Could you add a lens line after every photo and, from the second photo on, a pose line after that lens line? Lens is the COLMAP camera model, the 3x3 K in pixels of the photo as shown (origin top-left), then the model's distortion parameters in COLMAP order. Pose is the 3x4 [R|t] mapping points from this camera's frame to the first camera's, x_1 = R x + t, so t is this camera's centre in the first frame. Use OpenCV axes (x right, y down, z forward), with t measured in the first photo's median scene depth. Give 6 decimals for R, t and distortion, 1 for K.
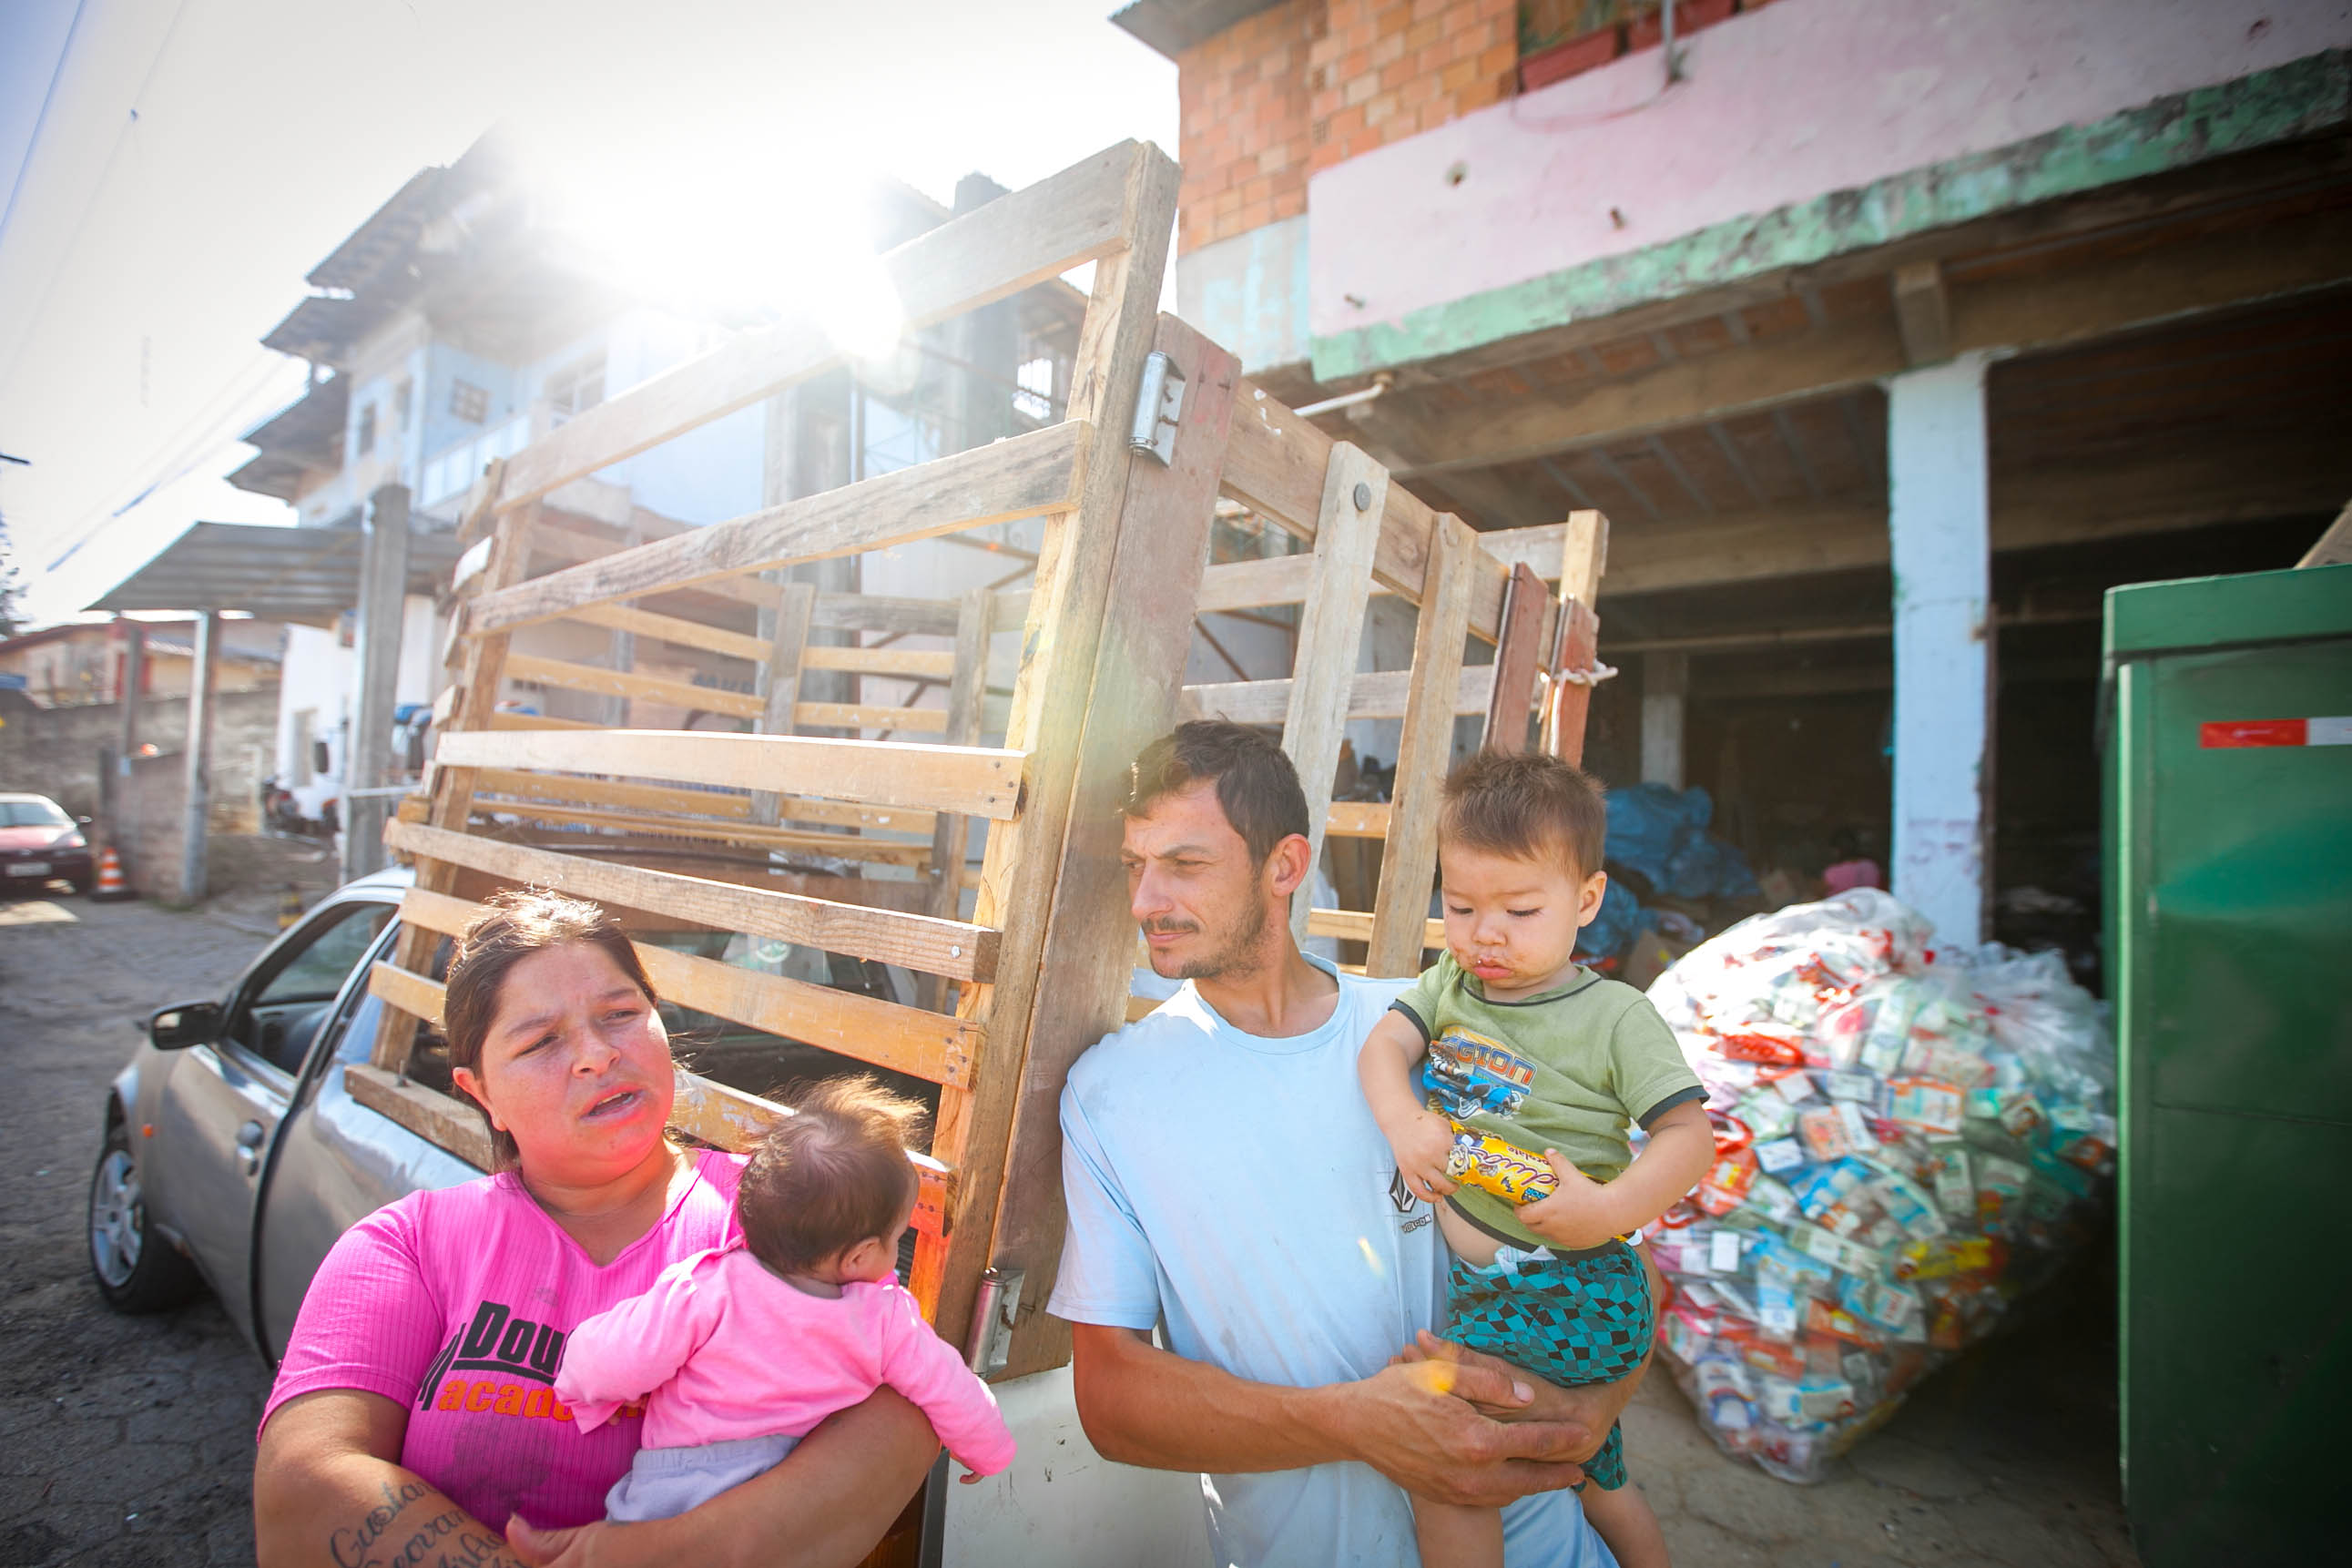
lens RADIAL K [[1194.7, 0, 1143.7], [0, 1194.7, 826.7], [0, 0, 1]] dist [-0.048316, 0.016144]
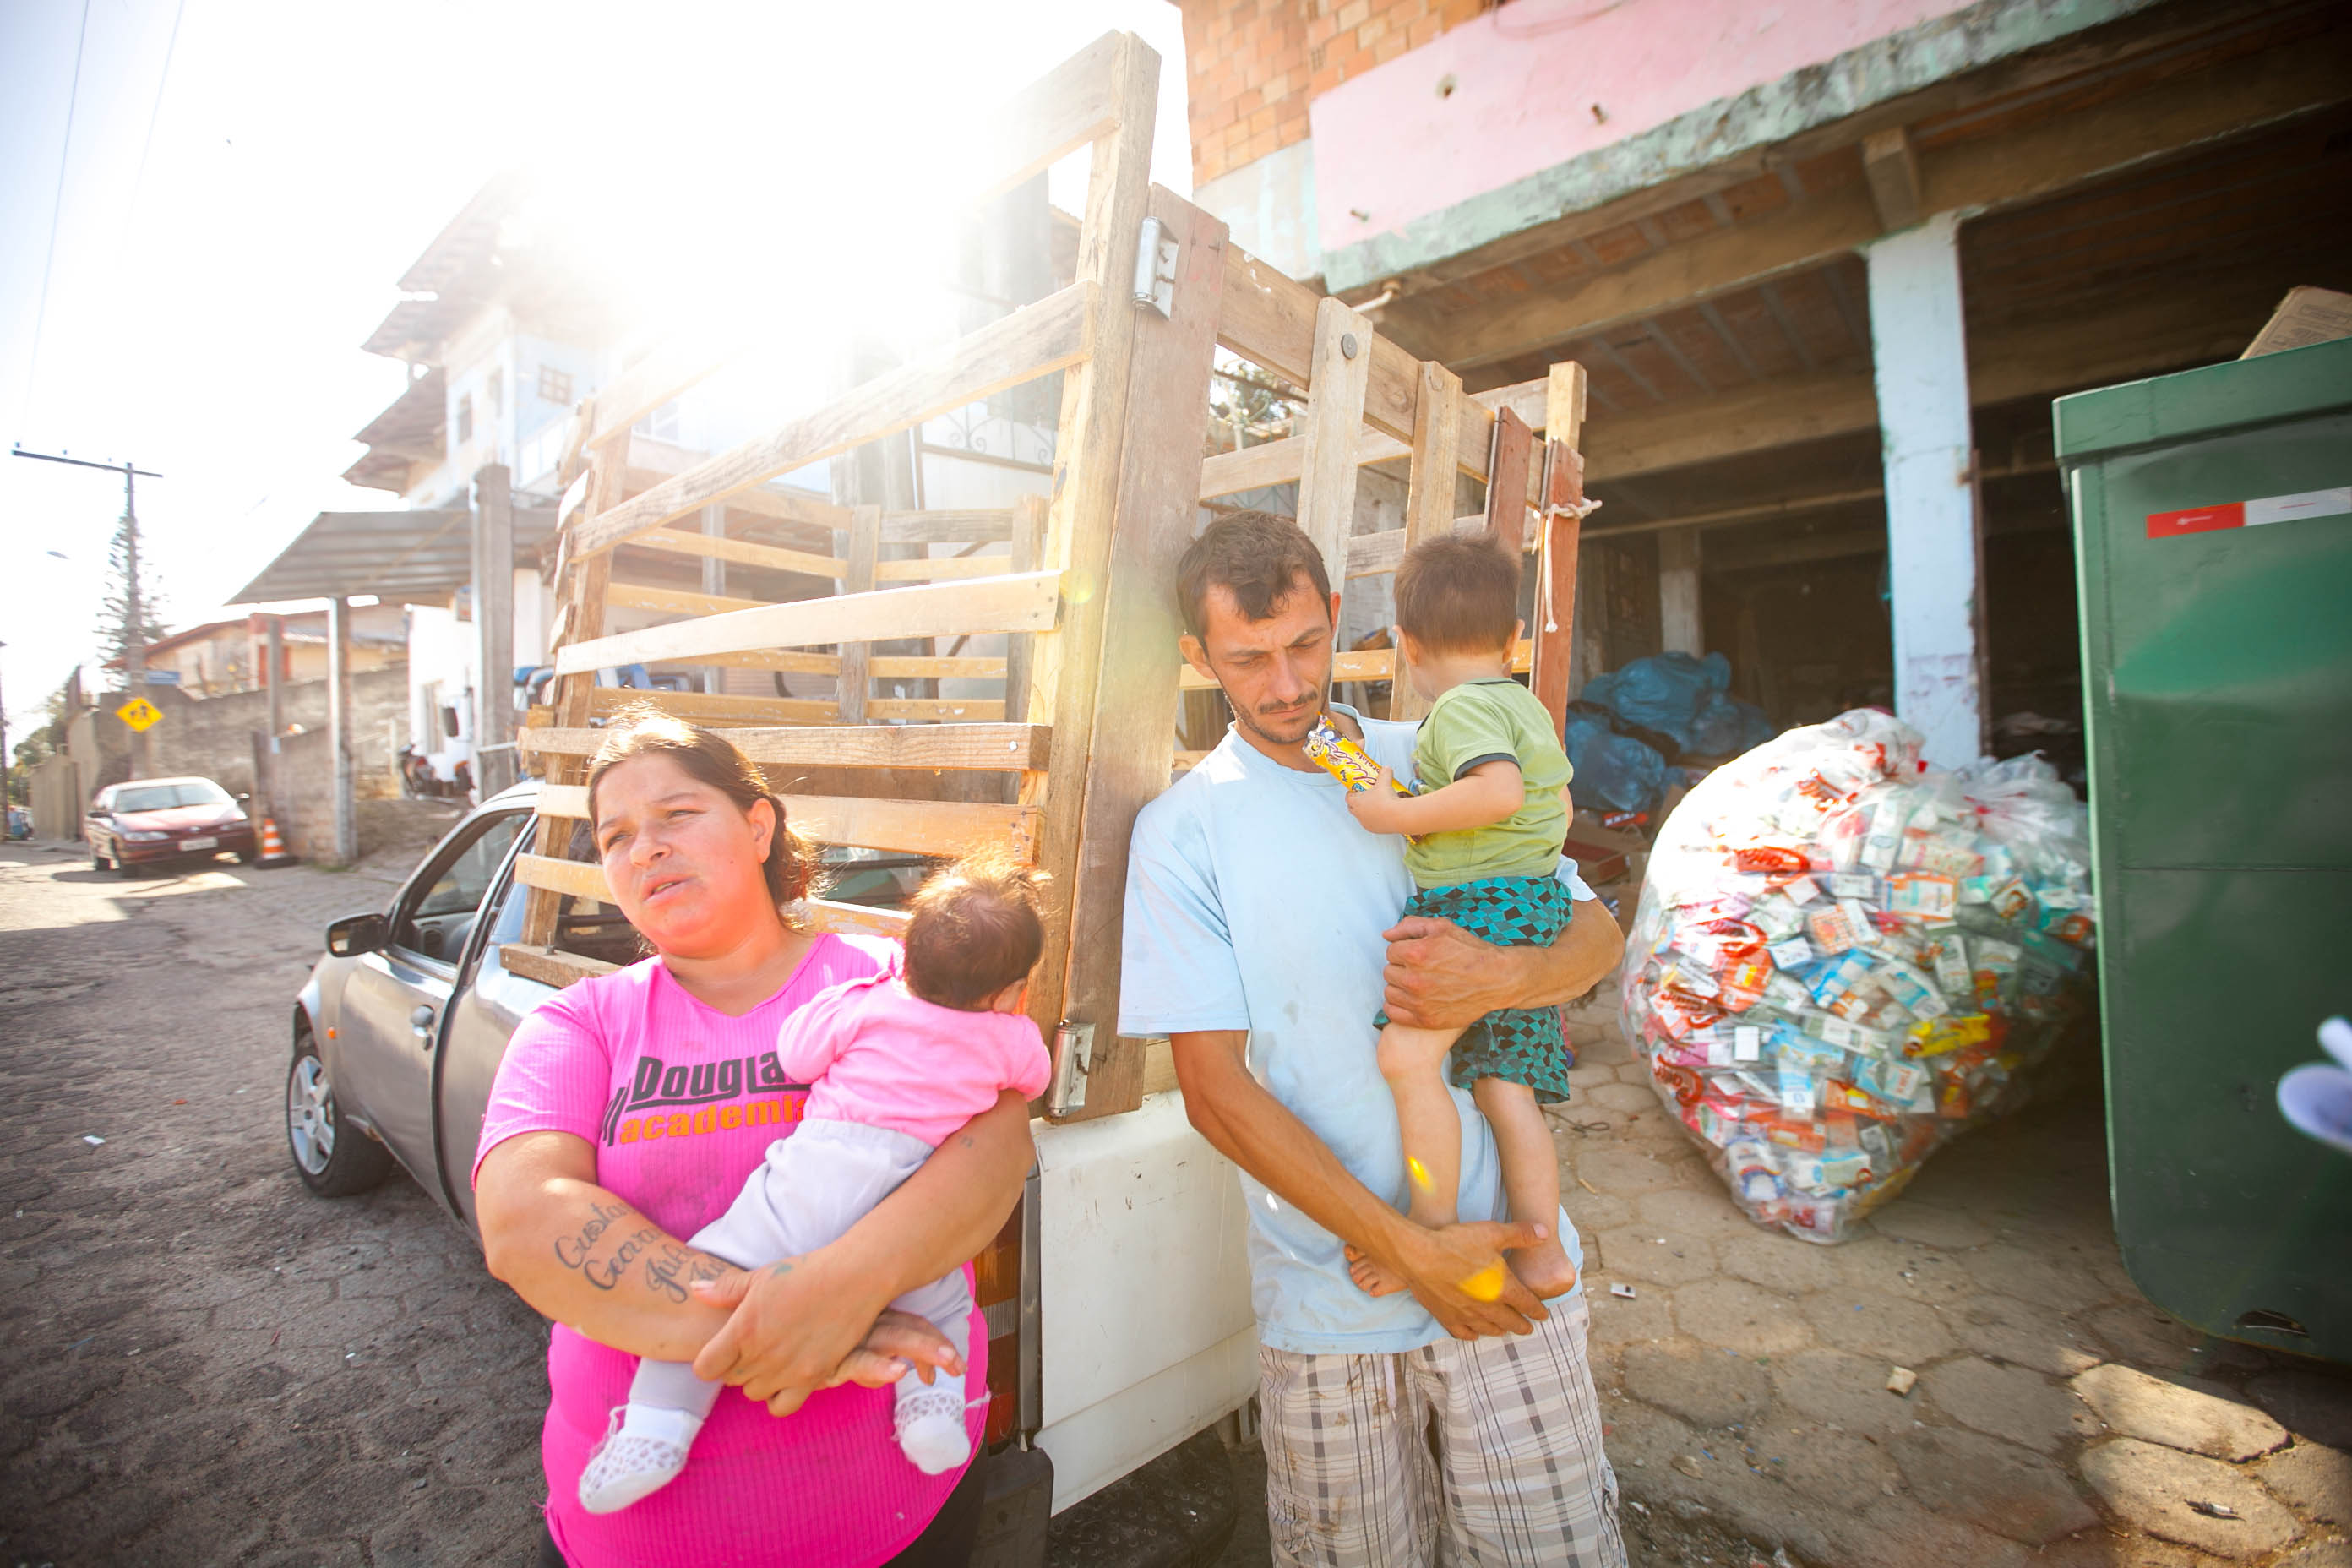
lens RADIAL K [[1111.4, 0, 1183.6], [0, 1111.4, 772.2], [0, 0, 1]] dist [-0.045960, 0.015128]
pose [[0.997136, -0.071689, -0.024090, 0.012460], [0.072323, 0.997028, 0.026551, 0.043879], [0.022115, -0.028217, 0.999357, -0.030286]]
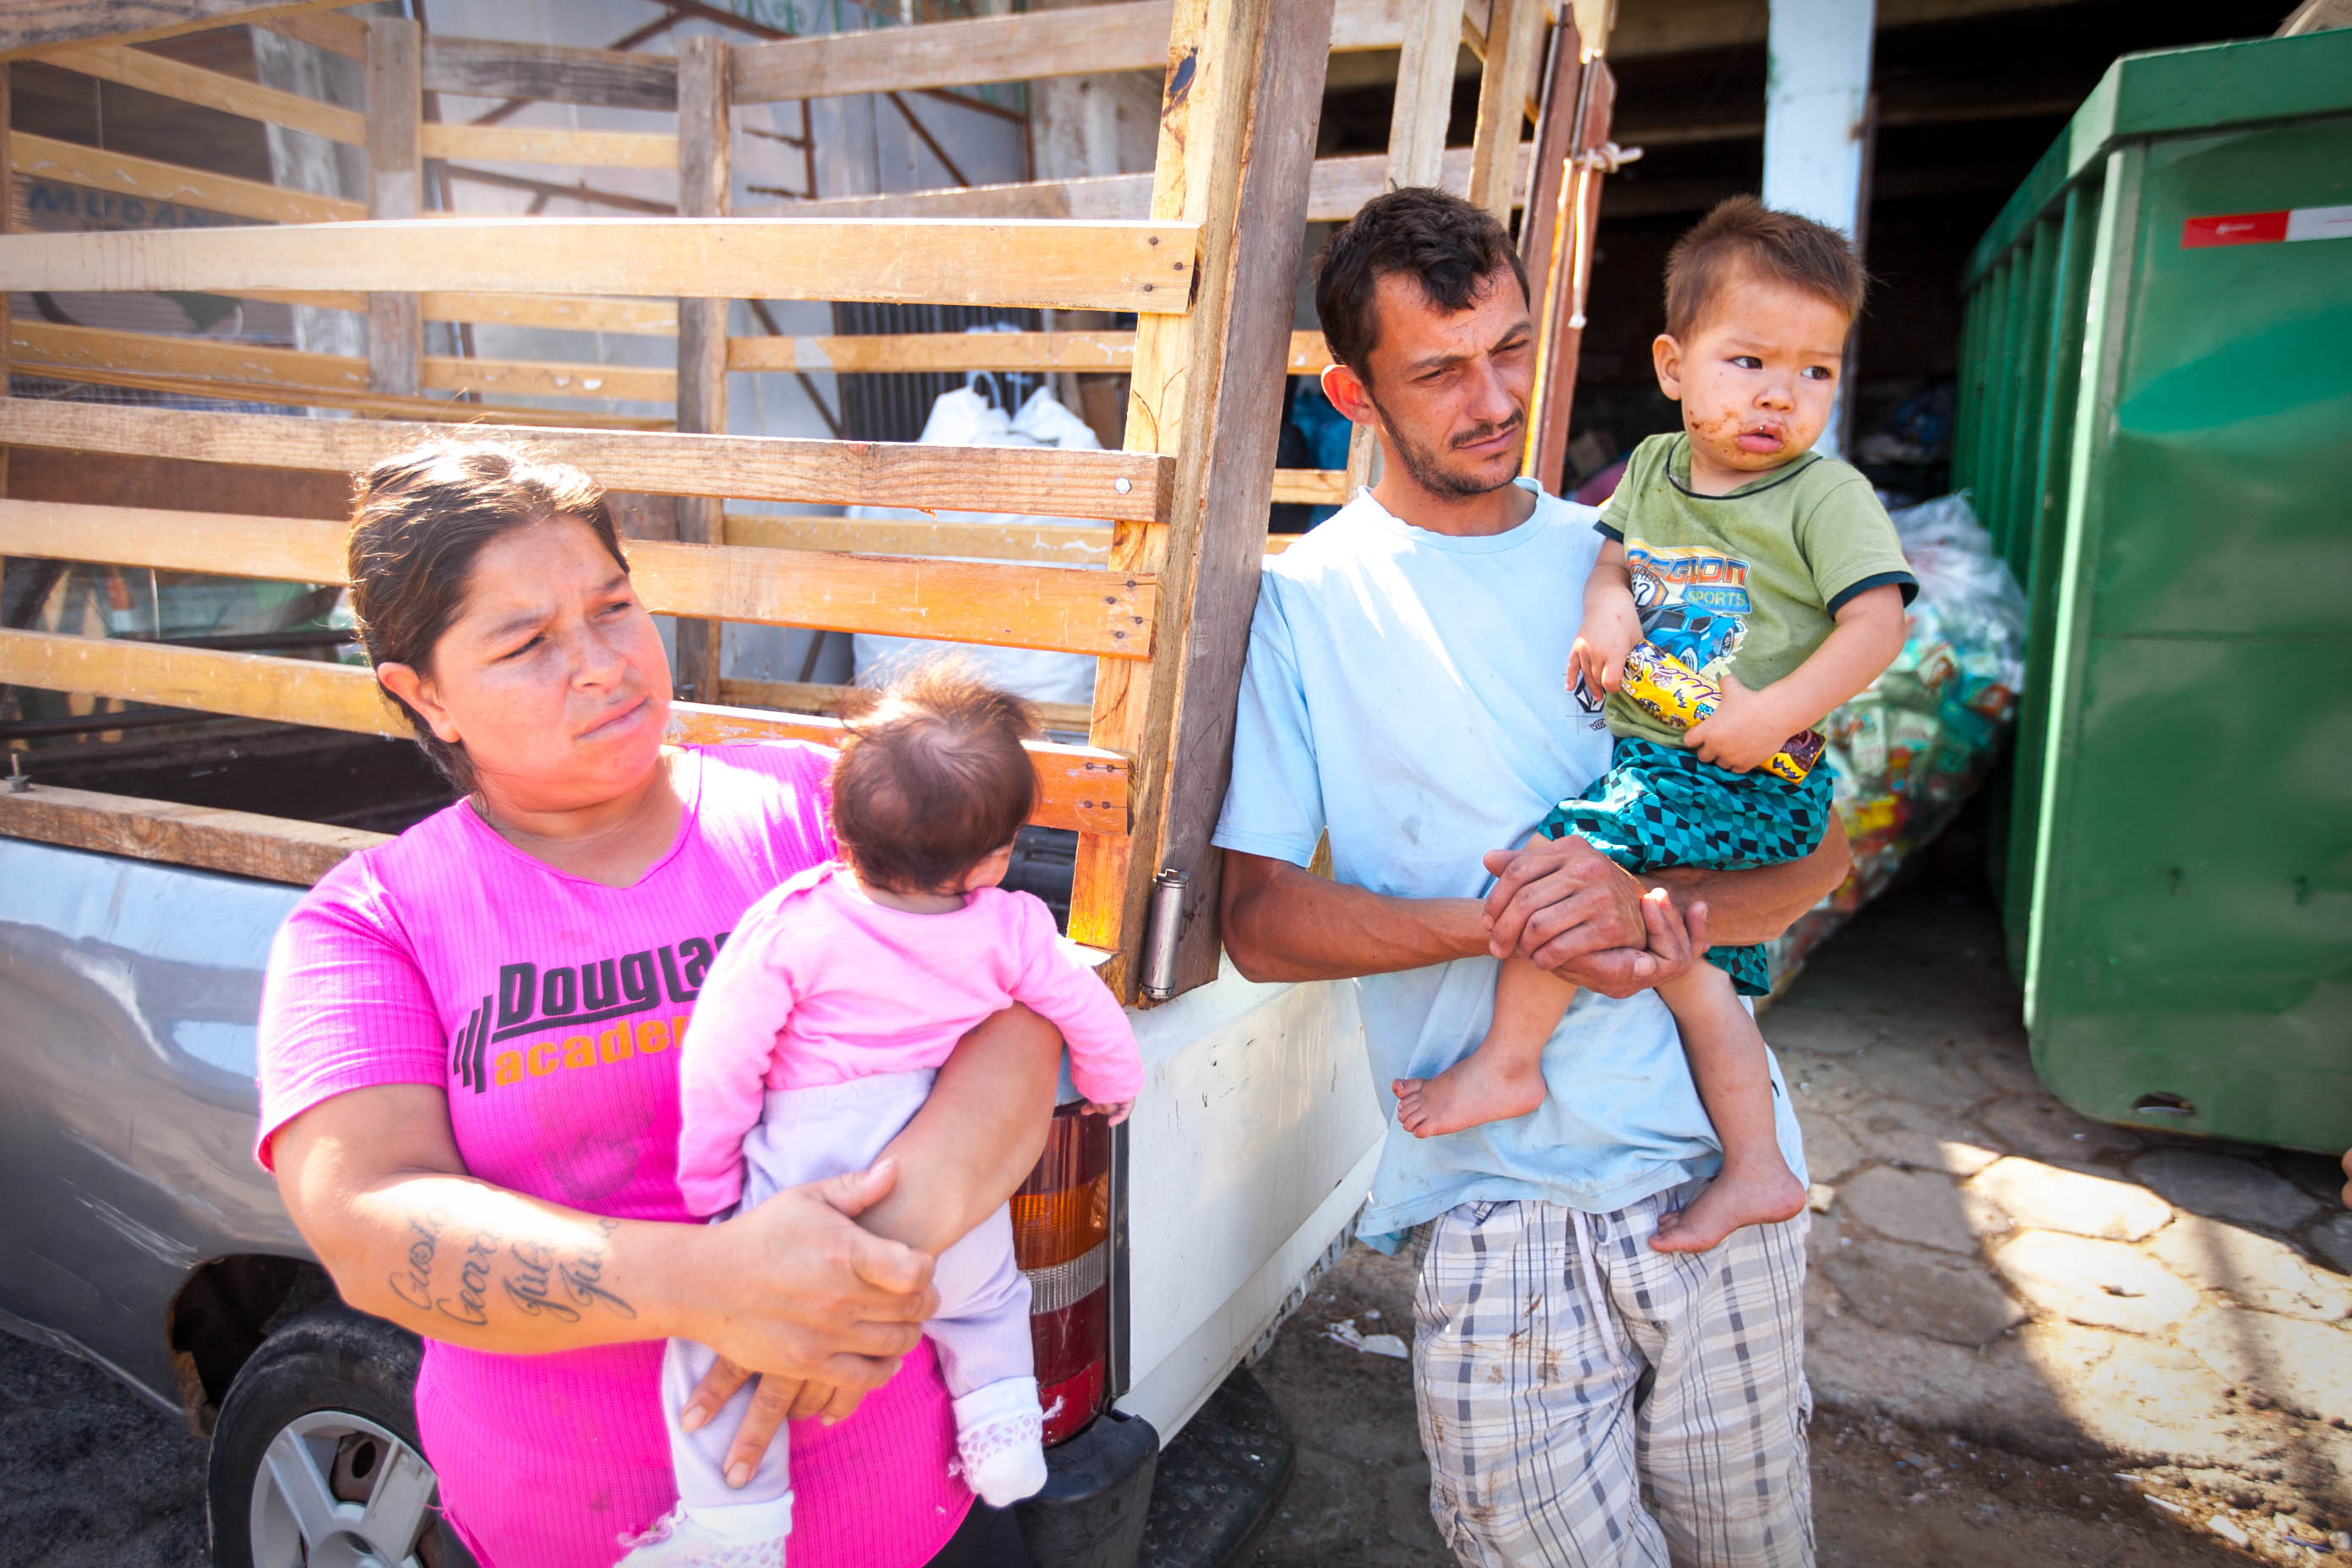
lens RADIAL K [[1526.8, 0, 1188.6], [0, 1526.8, 784.2], [0, 0, 1]] dist [-0.058069, 0.078408]
pose [[0.960149, -0.098051, 0.261726, -0.155694], [0.032433, 0.969204, 0.244114, 0.019673], [-0.277602, -0.225897, 0.933760, -0.001305]]
